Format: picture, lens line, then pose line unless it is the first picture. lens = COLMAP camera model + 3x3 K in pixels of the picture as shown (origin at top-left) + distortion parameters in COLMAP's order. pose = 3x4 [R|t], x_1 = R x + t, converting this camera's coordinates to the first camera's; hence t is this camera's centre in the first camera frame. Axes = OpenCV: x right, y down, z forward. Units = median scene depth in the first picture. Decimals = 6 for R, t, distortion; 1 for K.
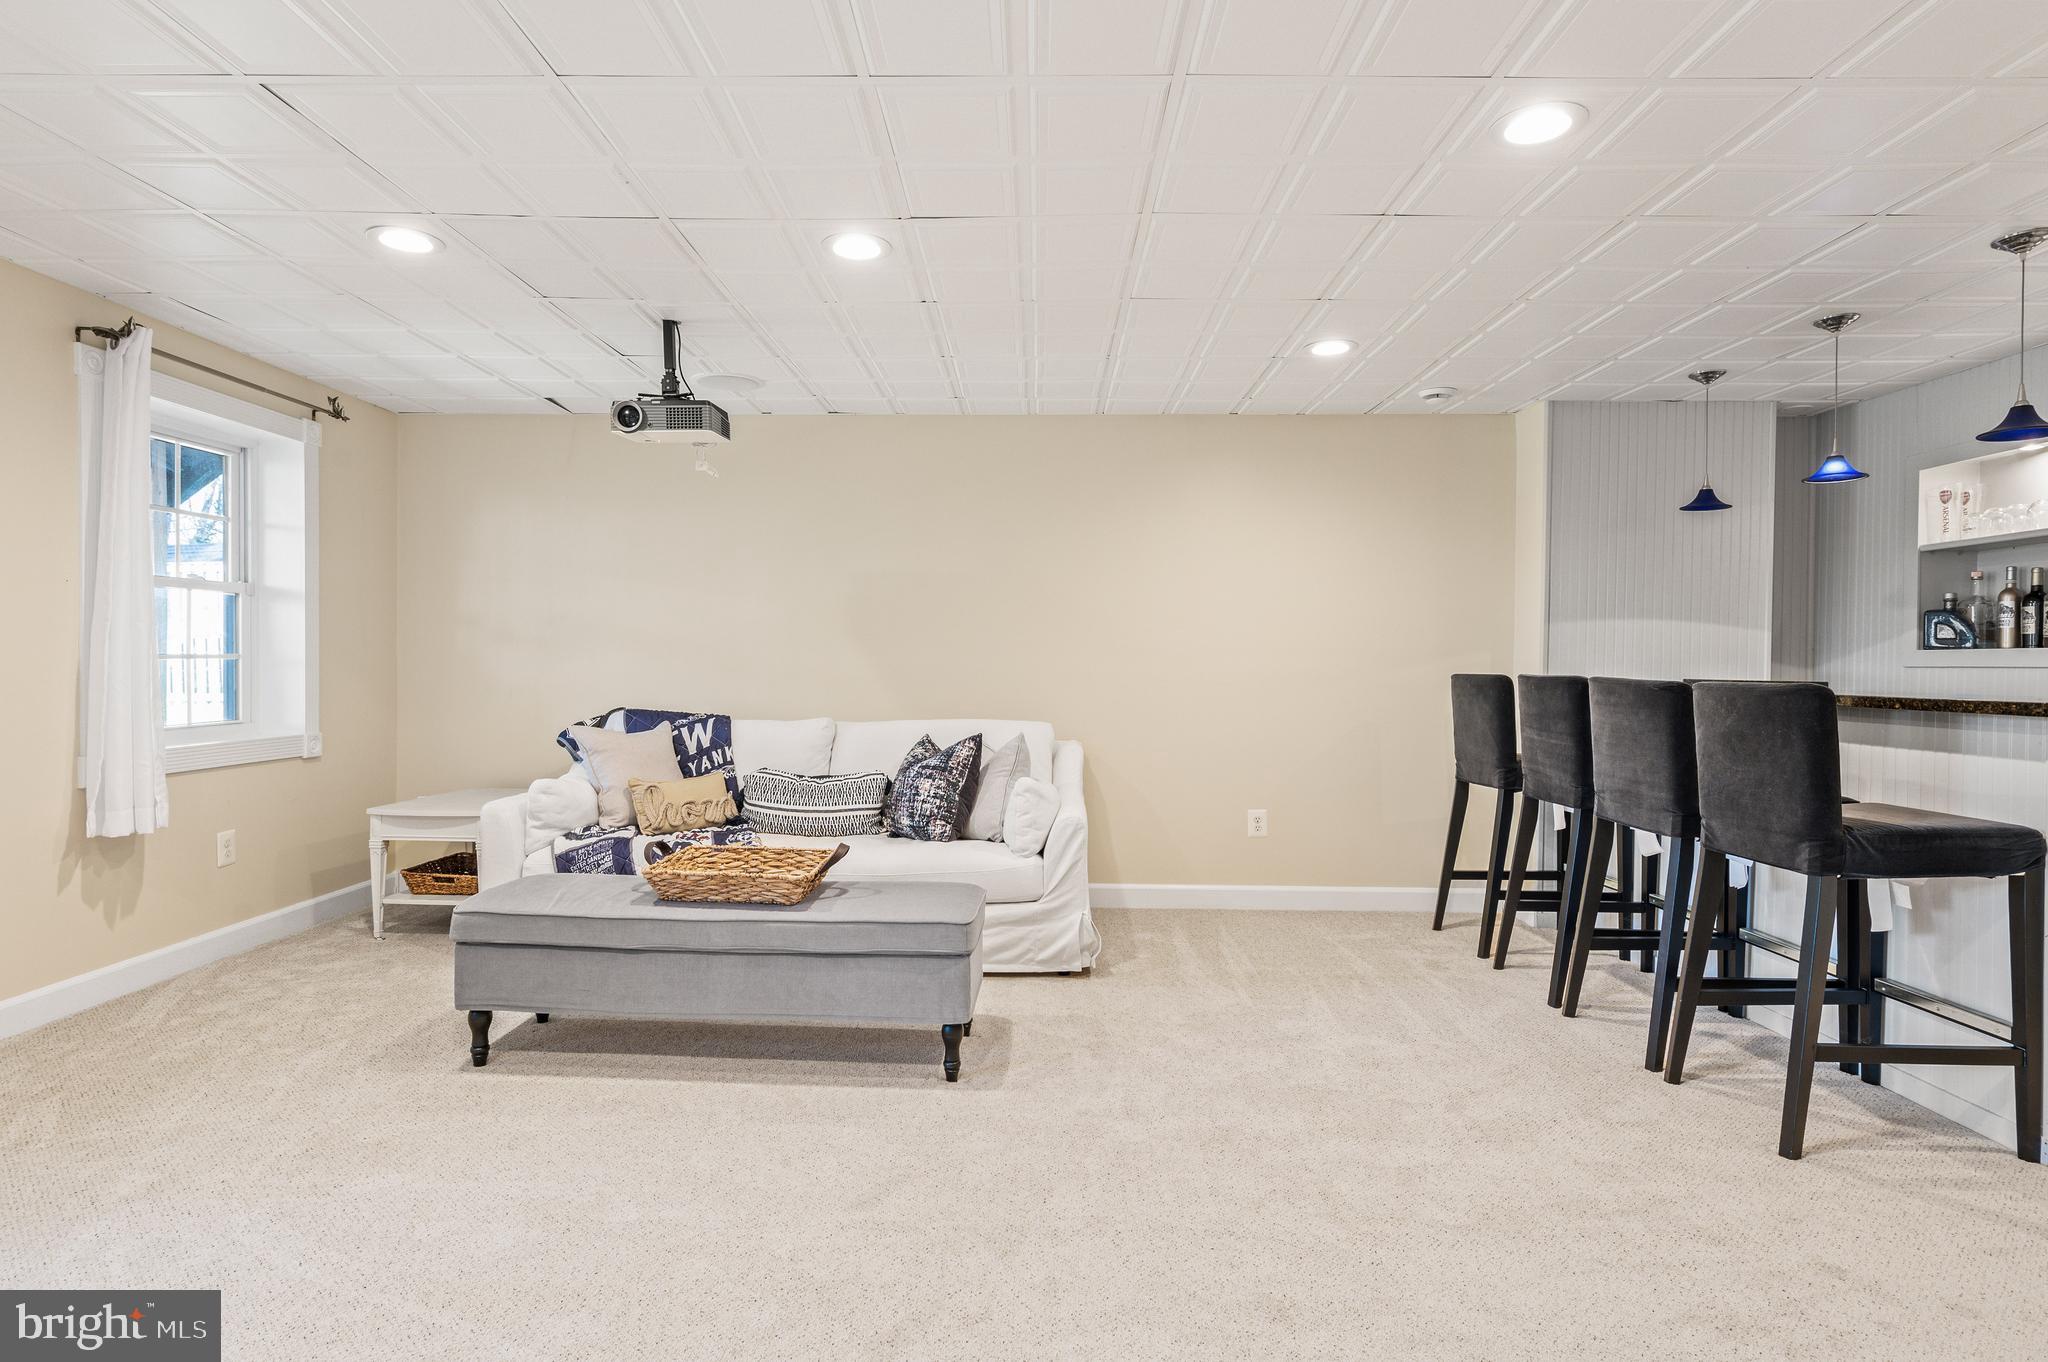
lens RADIAL K [[1036.0, 0, 1014.9], [0, 1036.0, 671.2], [0, 0, 1]] dist [-0.010351, 0.003963]
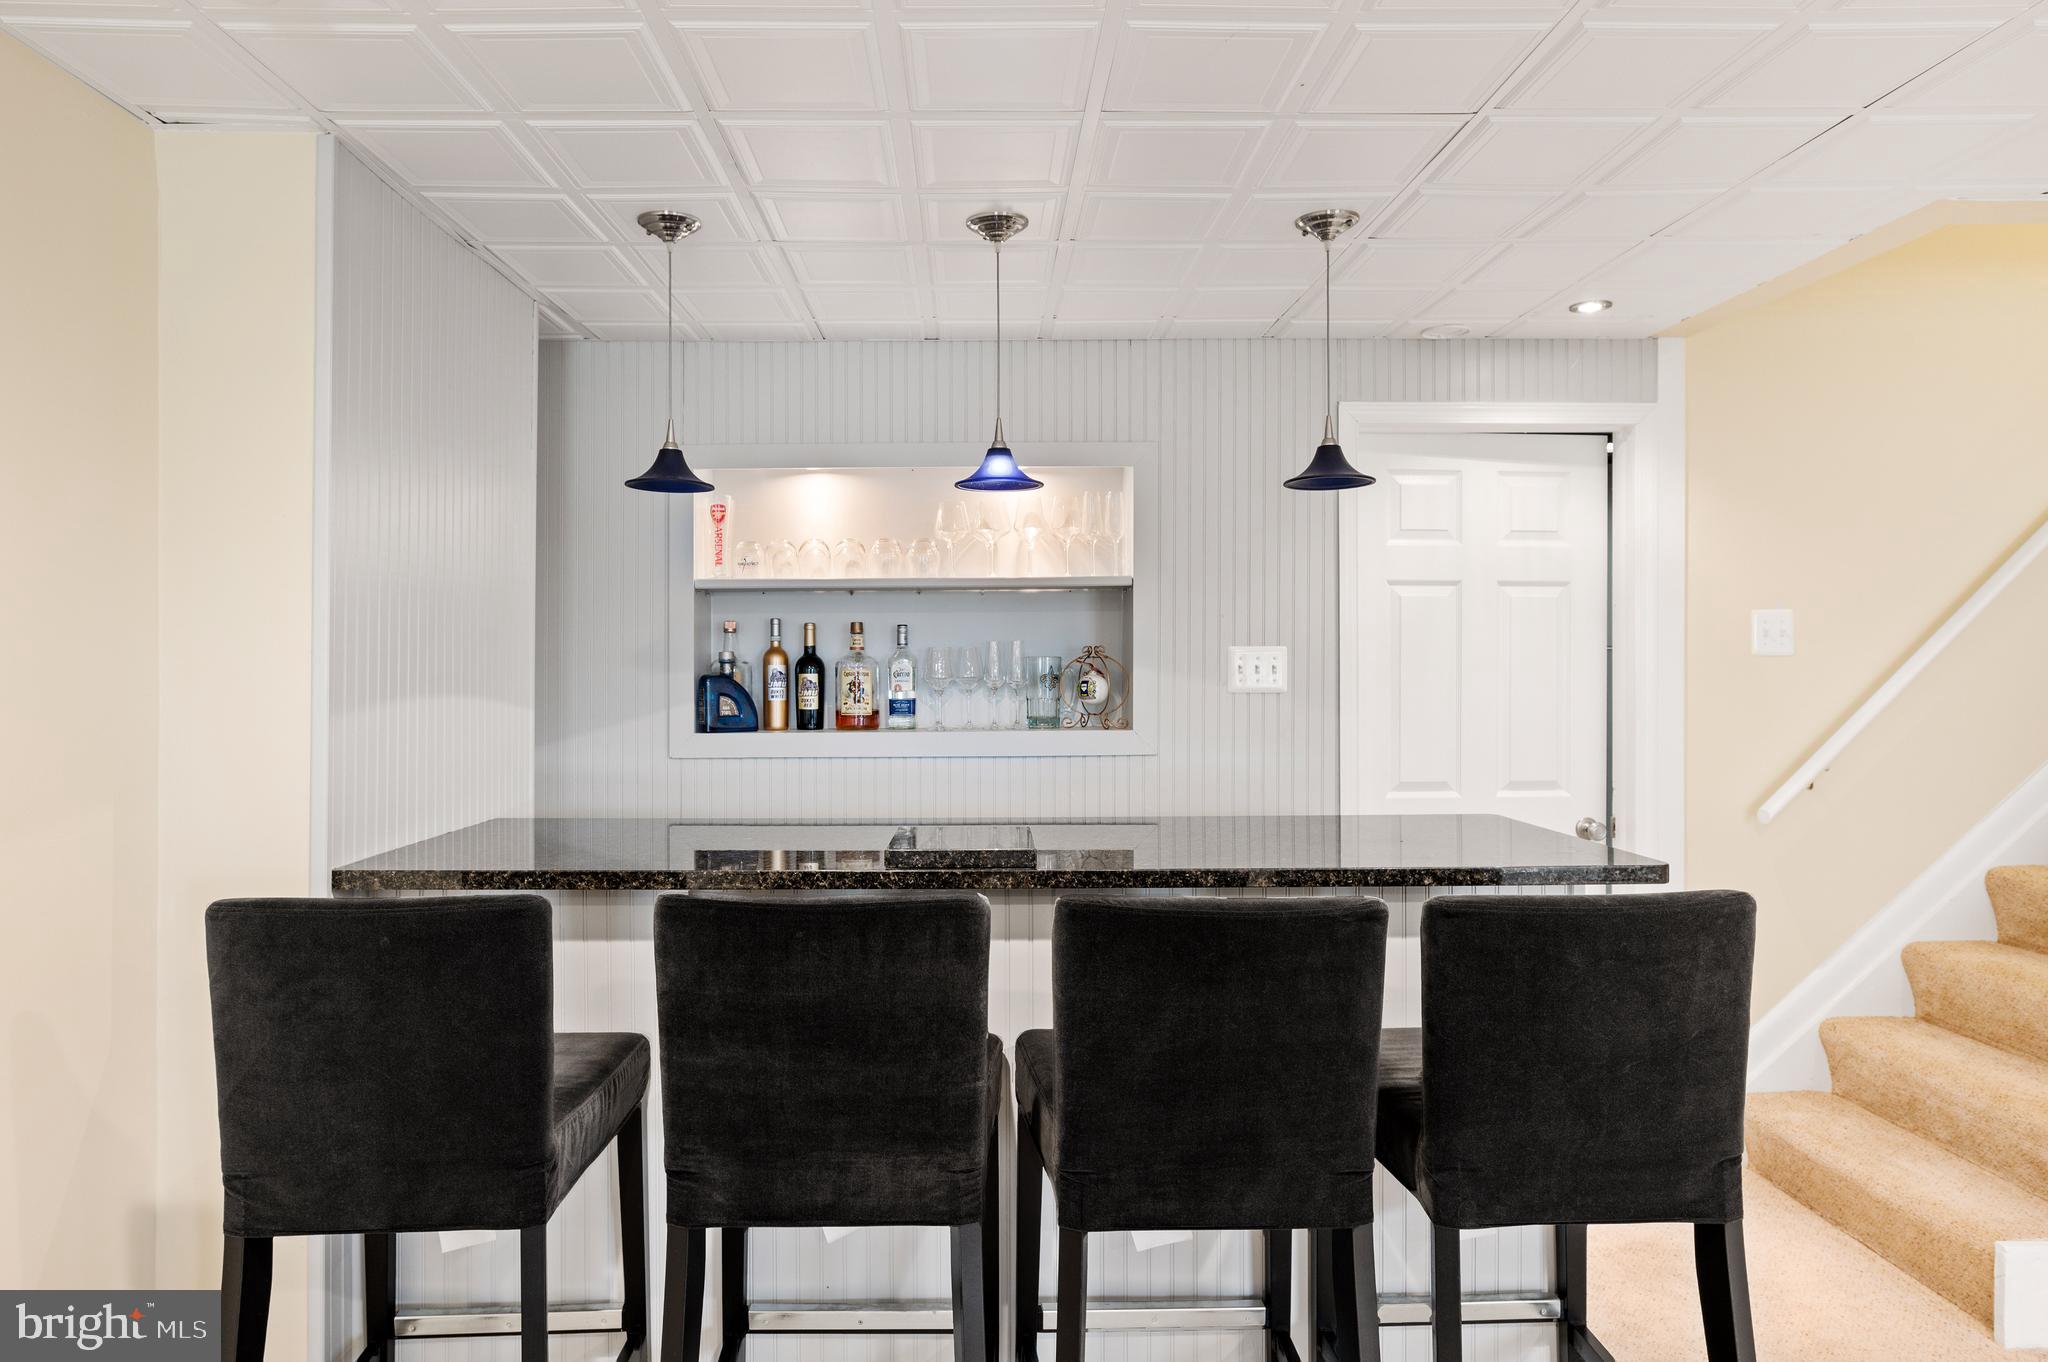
lens RADIAL K [[1234.1, 0, 977.8], [0, 1234.1, 663.8], [0, 0, 1]] dist [-0.010299, 0.002989]
pose [[-0.019365, -0.010238, 0.999760, 0.064923], [0.013678, 0.999851, 0.010504, -0.081550], [-0.999719, 0.013878, -0.019222, 0.929183]]
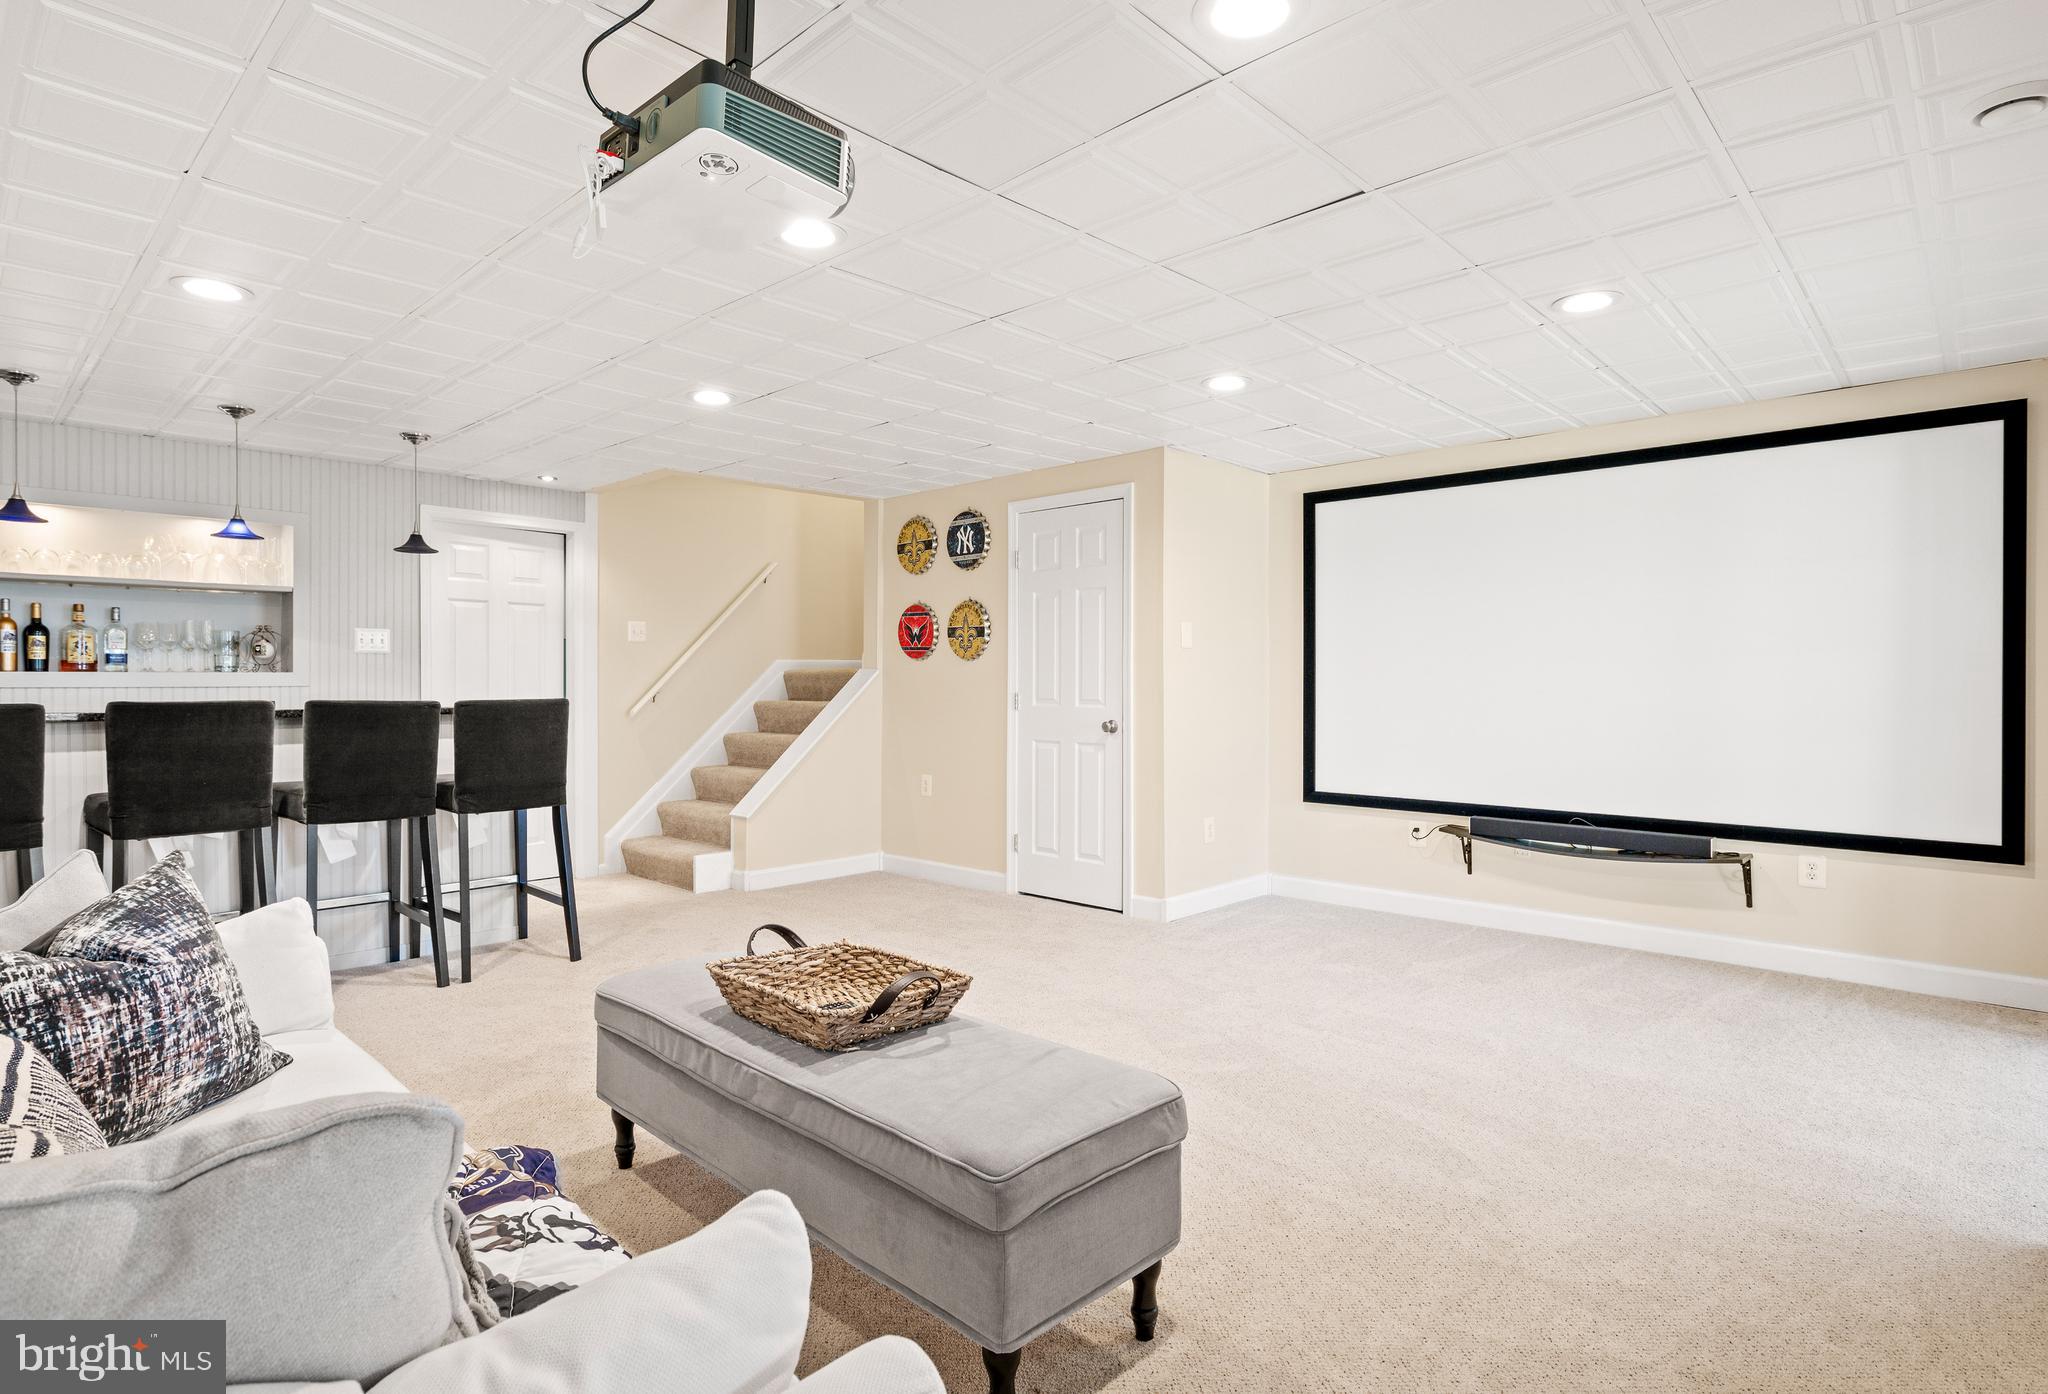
lens RADIAL K [[1050.2, 0, 1032.0], [0, 1050.2, 688.1], [0, 0, 1]] dist [0.001625, -0.002447]
pose [[-0.740408, -0.010532, 0.672075, -0.693775], [0.002006, 0.999838, 0.017878, -0.023166], [-0.672154, 0.014585, -0.740268, 1.172159]]
